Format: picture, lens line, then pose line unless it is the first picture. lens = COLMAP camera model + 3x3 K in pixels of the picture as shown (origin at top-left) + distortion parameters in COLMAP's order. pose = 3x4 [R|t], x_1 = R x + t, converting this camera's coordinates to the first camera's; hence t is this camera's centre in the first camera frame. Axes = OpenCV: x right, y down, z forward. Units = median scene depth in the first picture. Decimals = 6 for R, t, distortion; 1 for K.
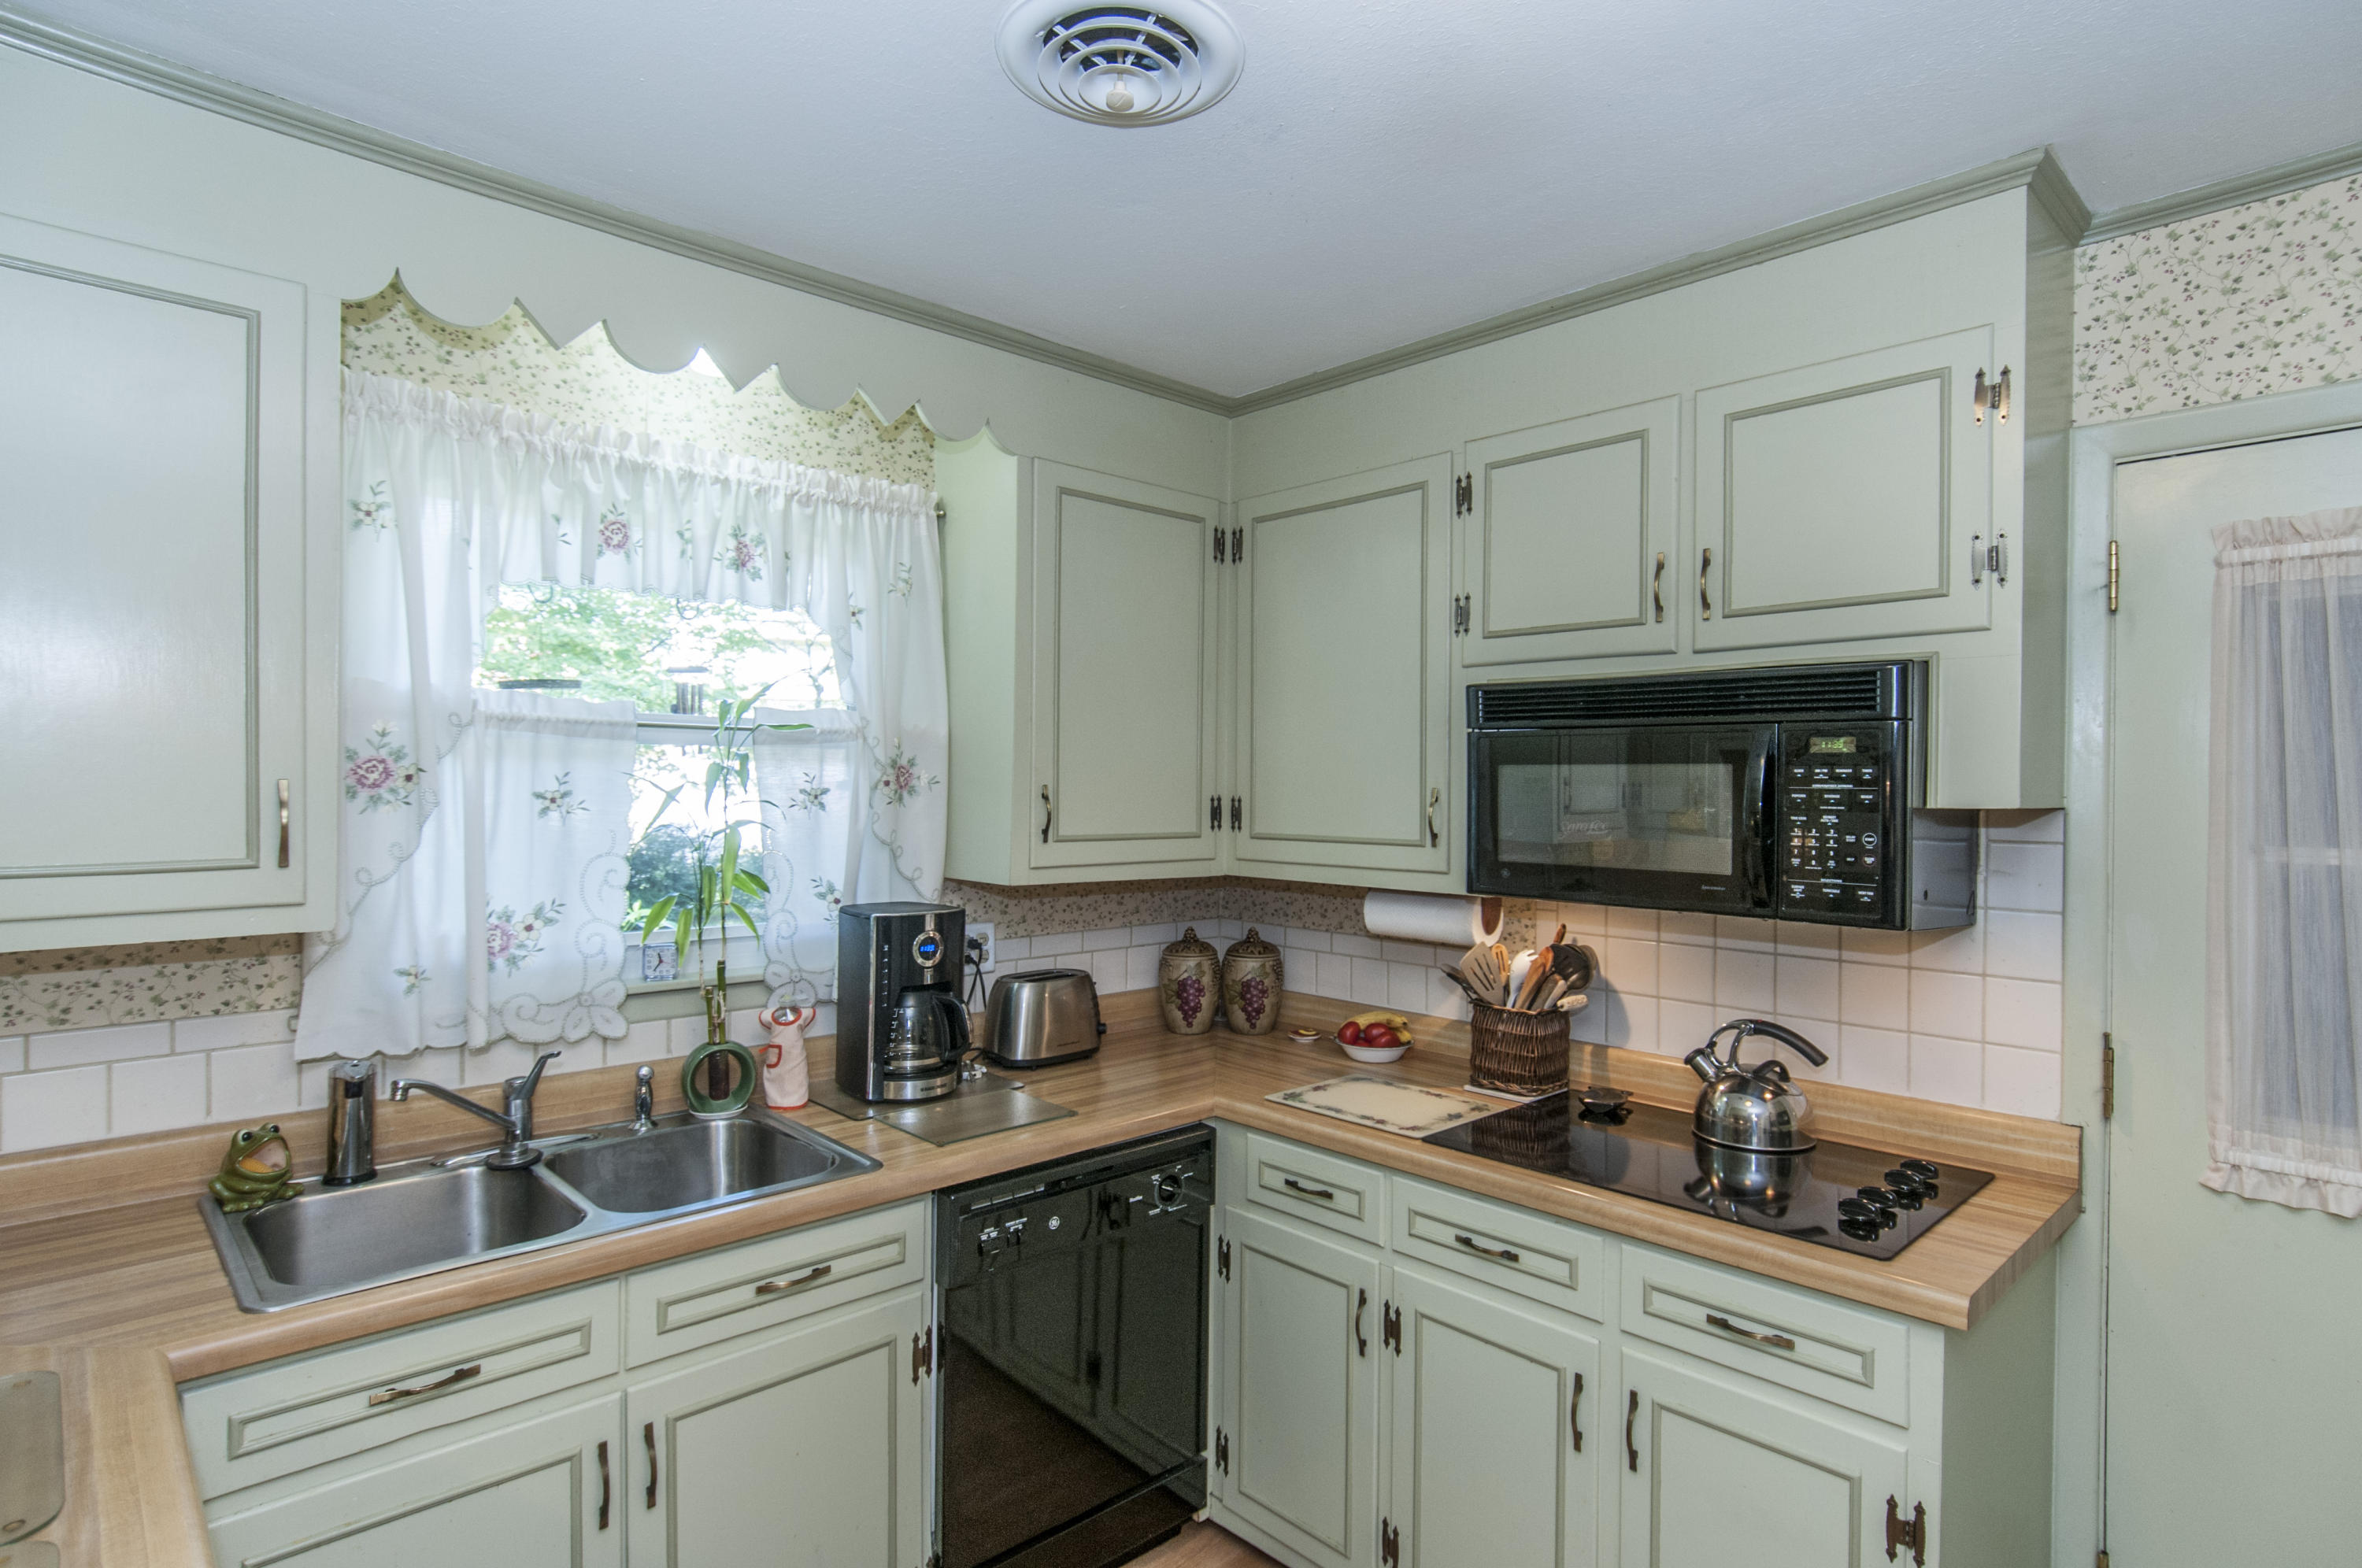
lens RADIAL K [[1215.8, 0, 1201.1], [0, 1215.8, 787.9], [0, 0, 1]] dist [0.012166, -0.013525]
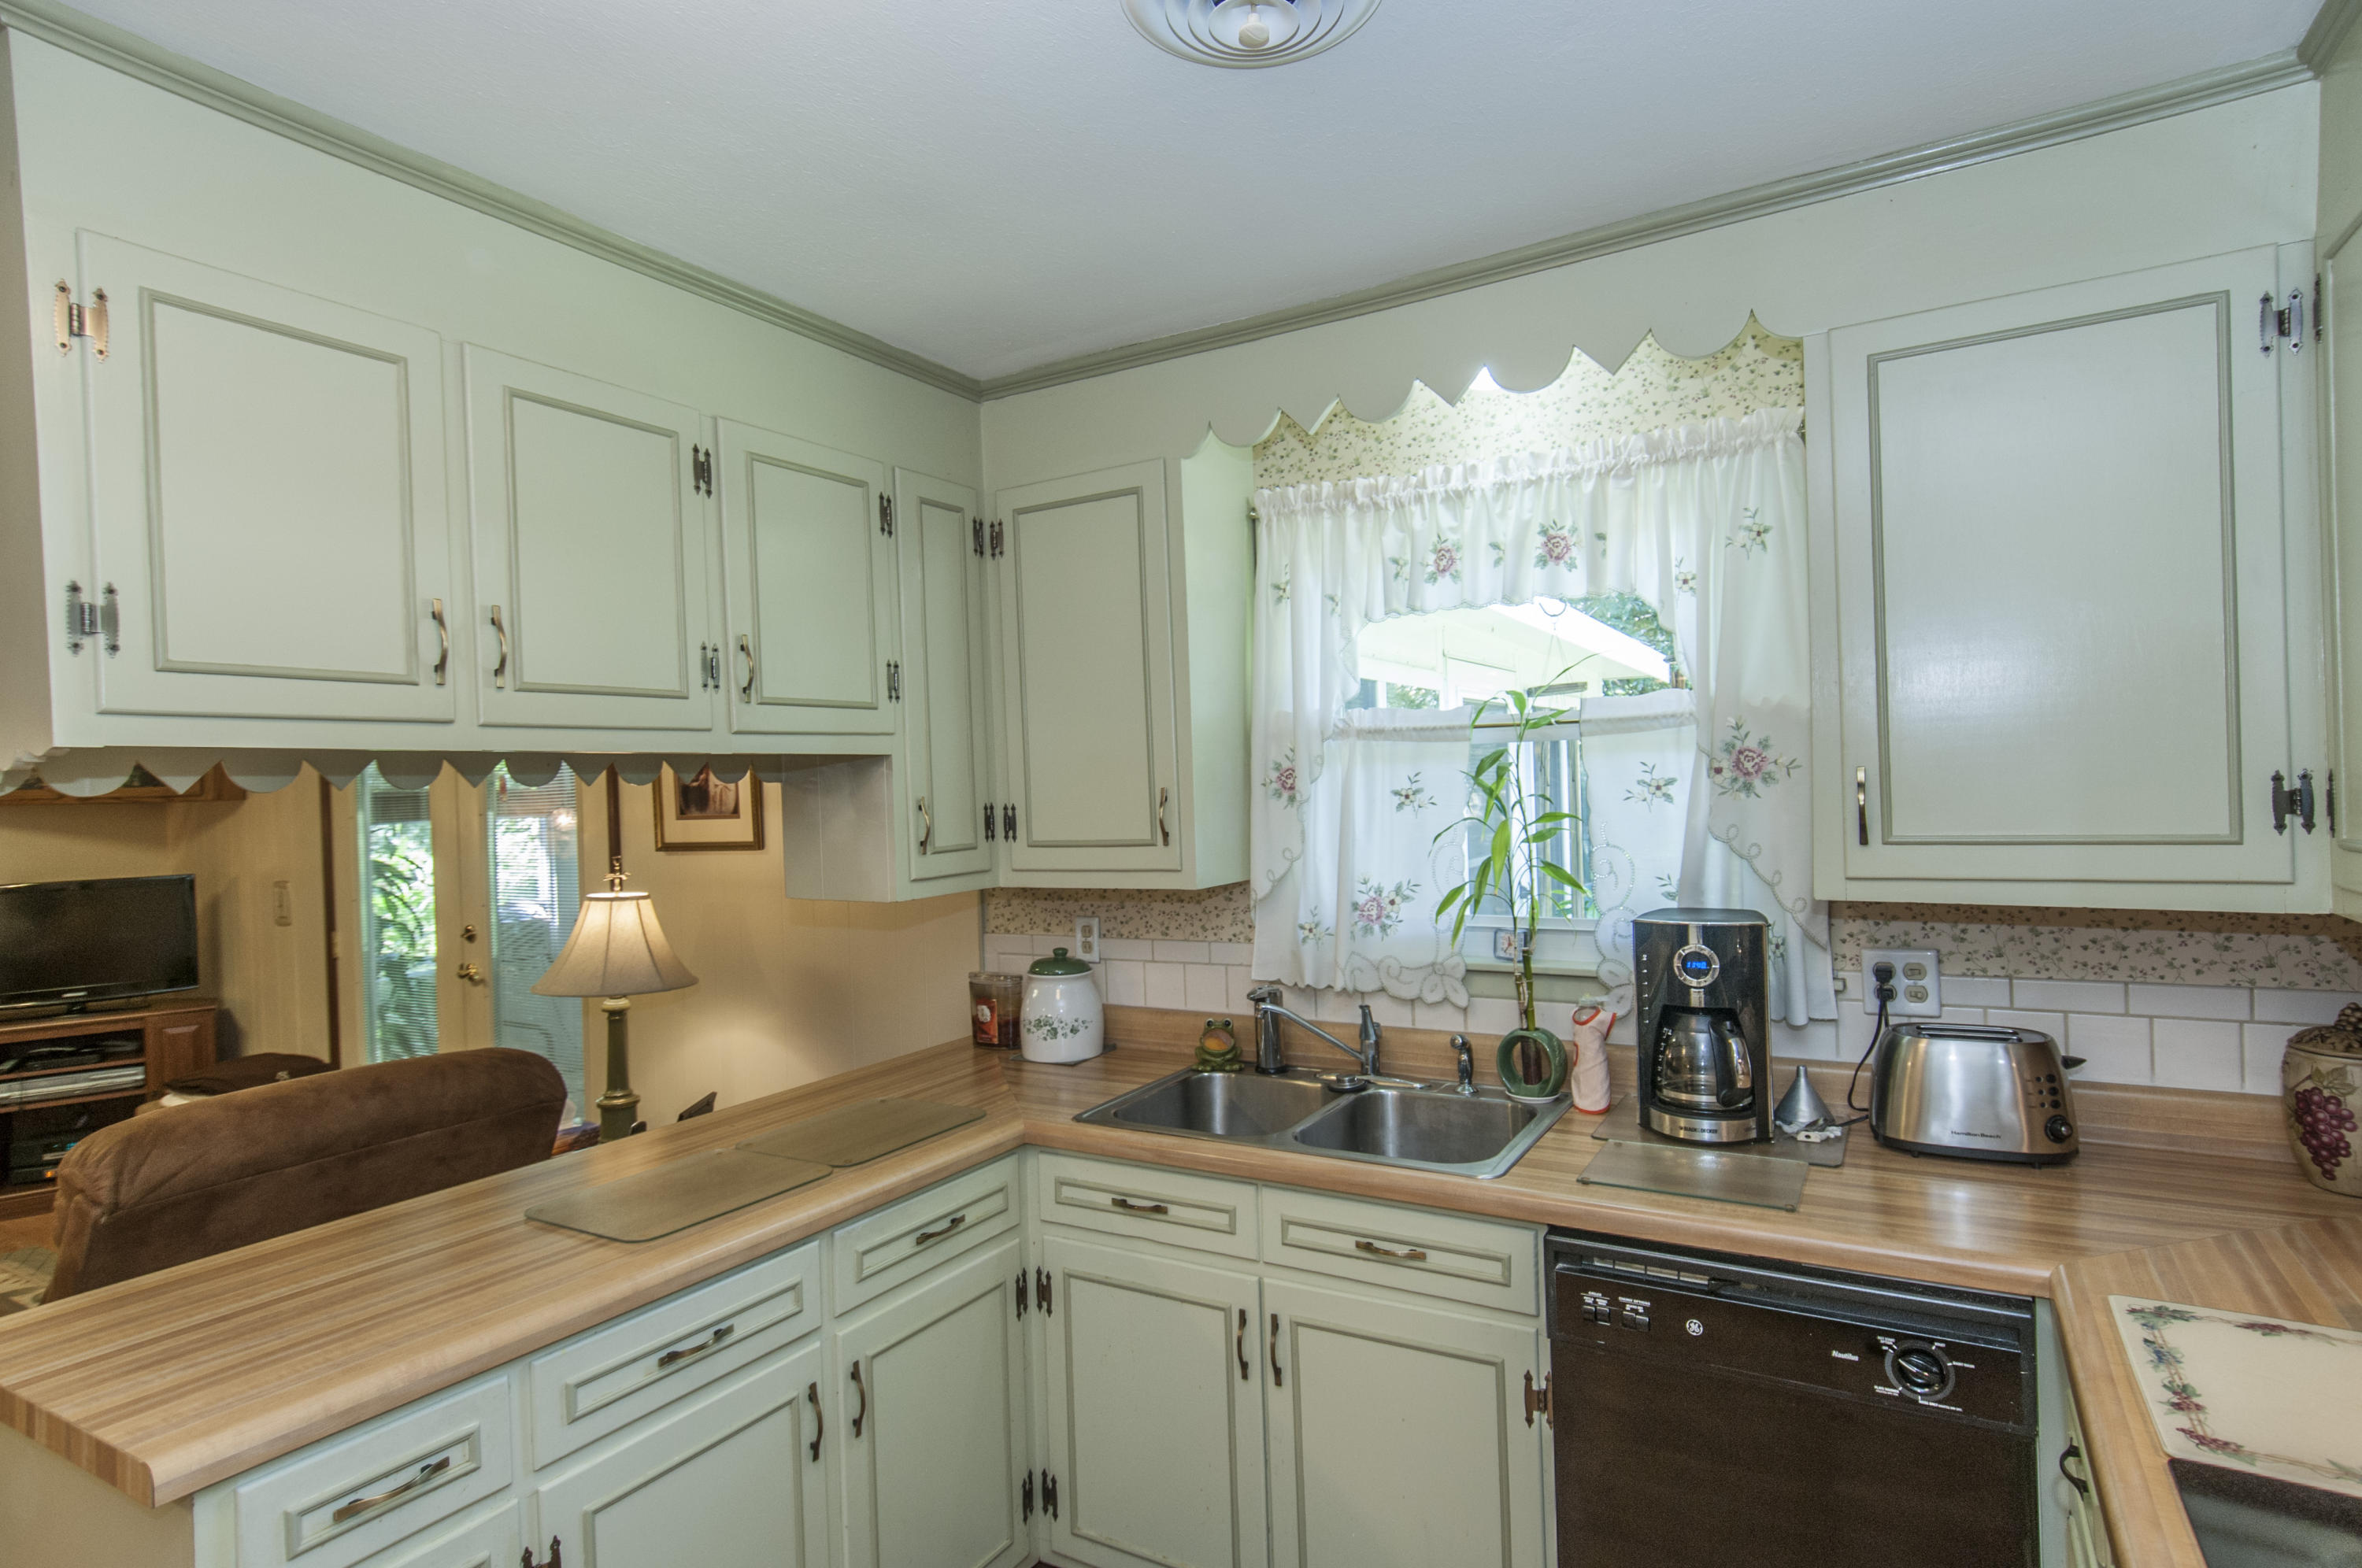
lens RADIAL K [[1215.8, 0, 1201.1], [0, 1215.8, 787.9], [0, 0, 1]] dist [0.012166, -0.013525]
pose [[0.272617, -0.014576, -0.962012, 0.521322], [0.030883, 0.999503, -0.006393, 0.002821], [0.961627, -0.027967, 0.272931, 0.456015]]
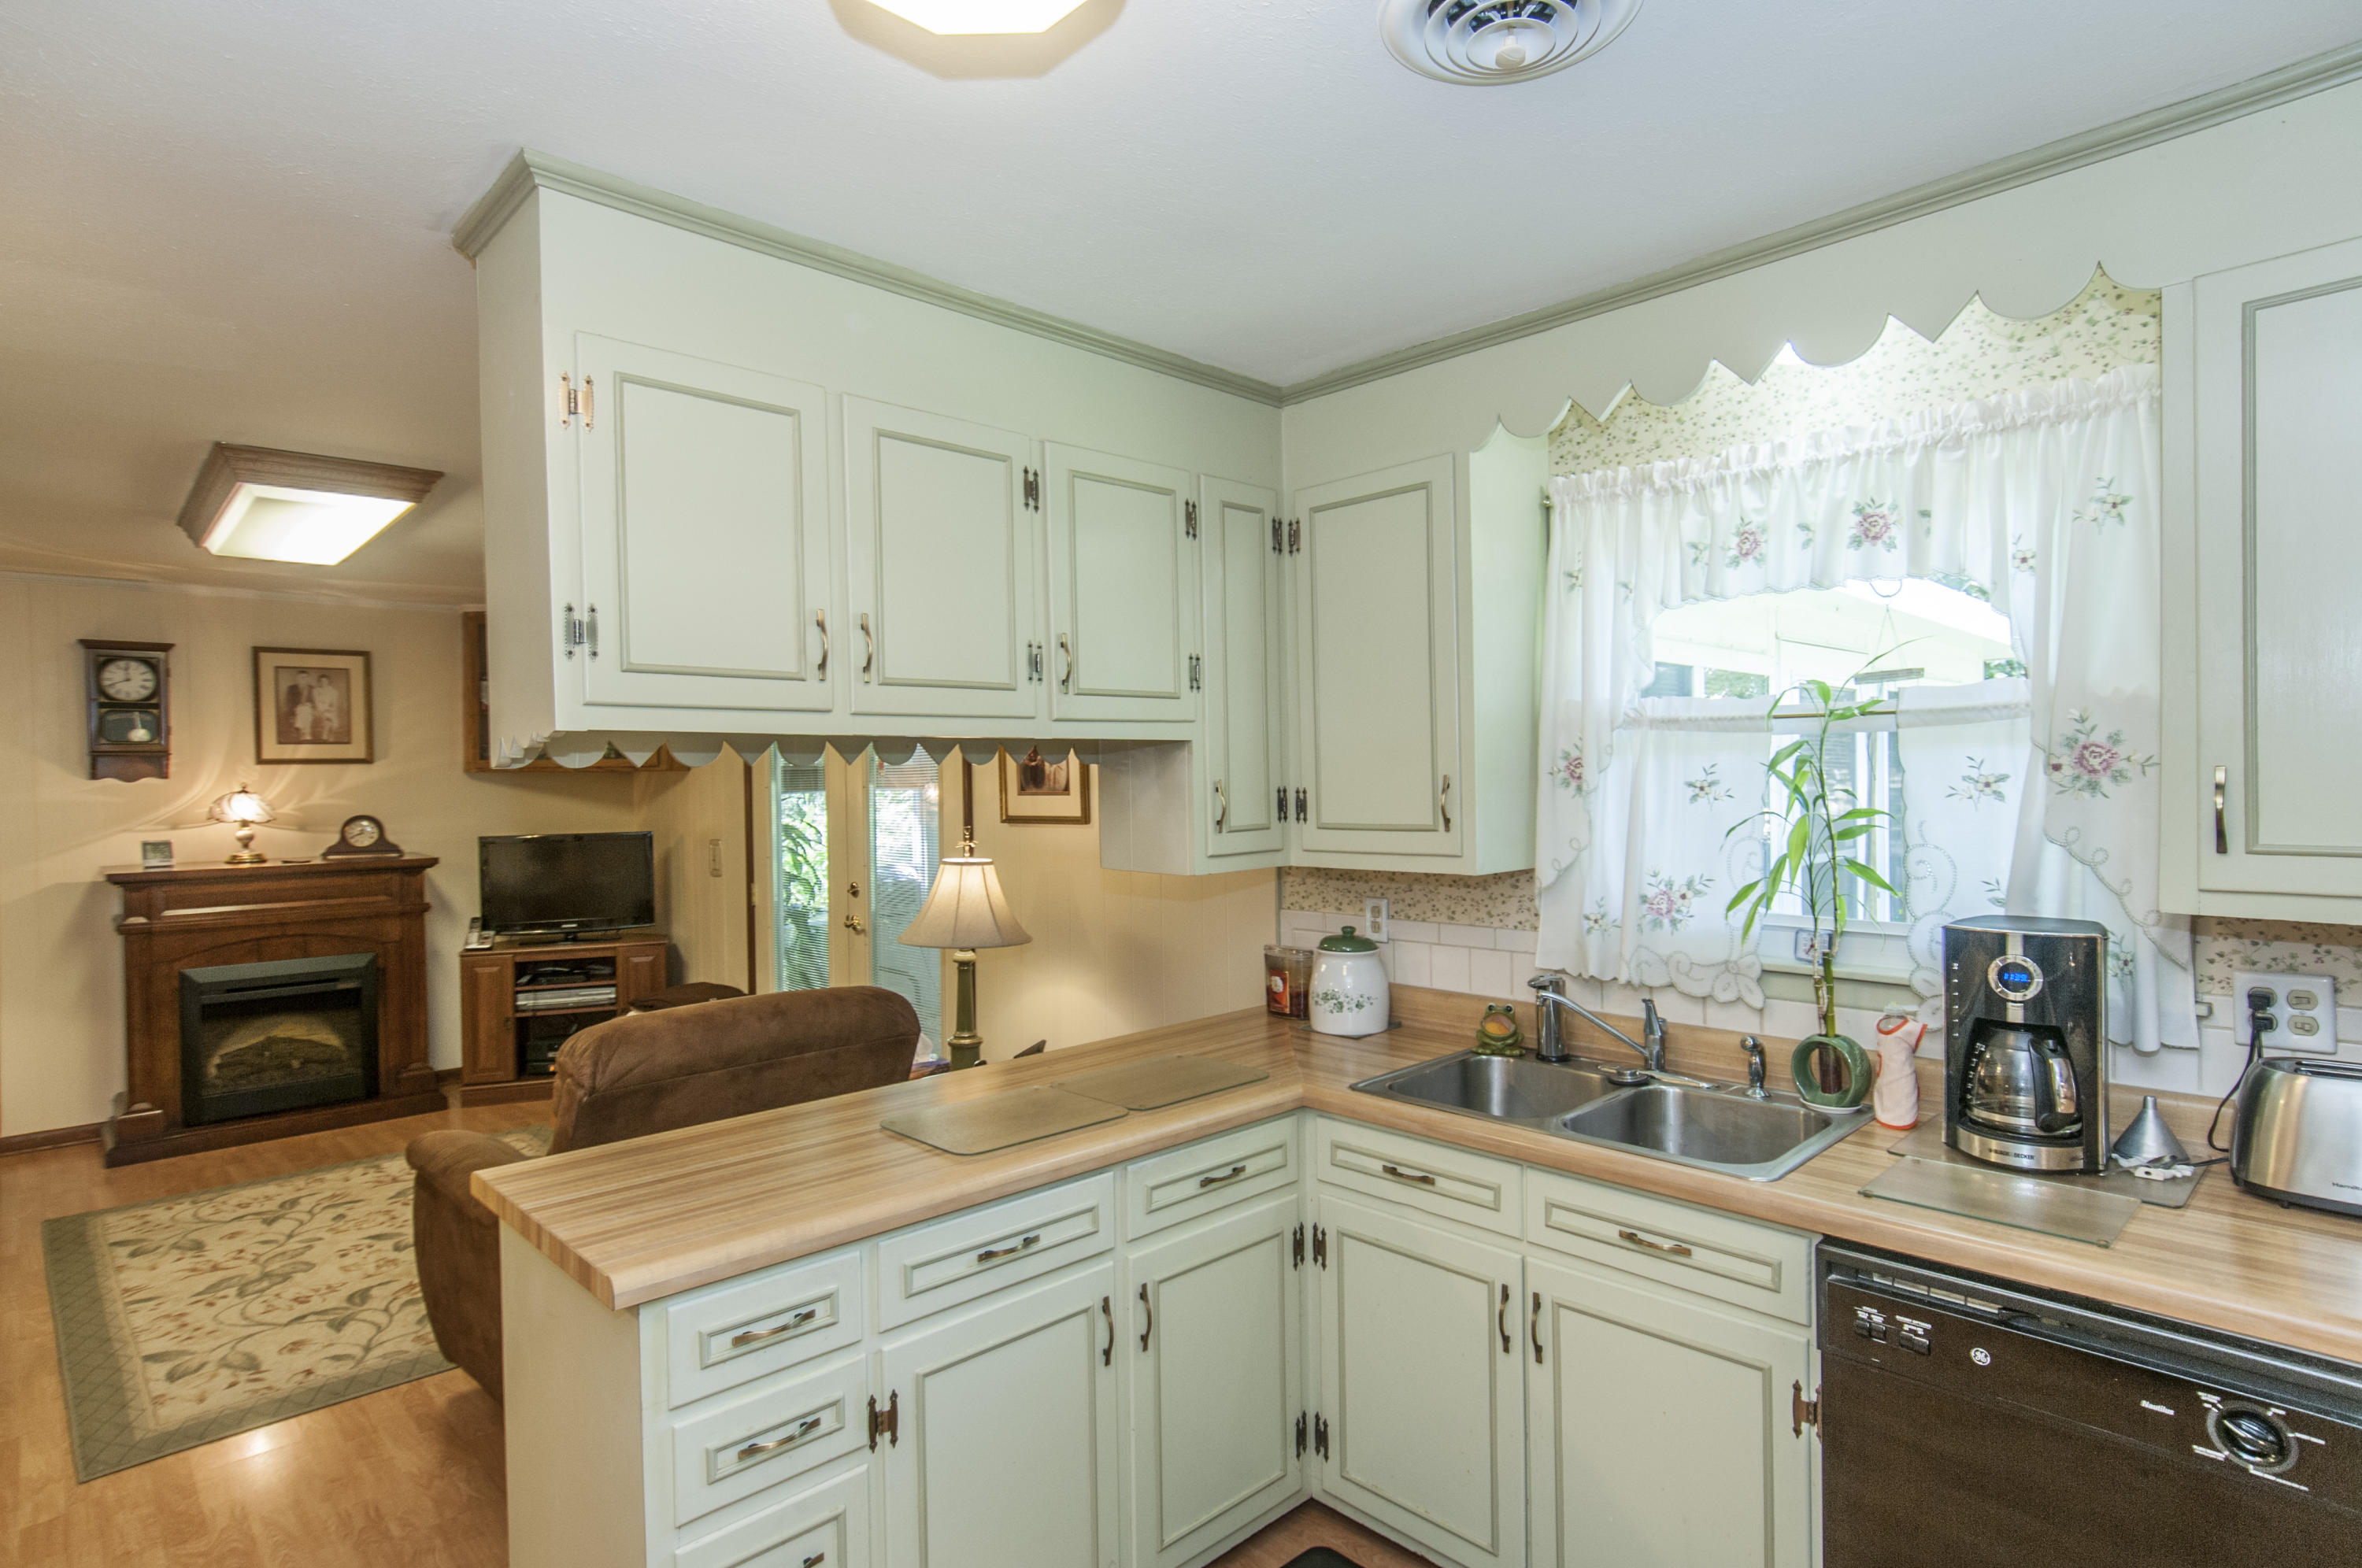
lens RADIAL K [[1215.8, 0, 1201.1], [0, 1215.8, 787.9], [0, 0, 1]] dist [0.012166, -0.013525]
pose [[0.006438, 0.002538, -0.999976, 0.582191], [0.012025, 0.999924, 0.002615, 0.000814], [0.999907, -0.012041, 0.006407, 0.488690]]
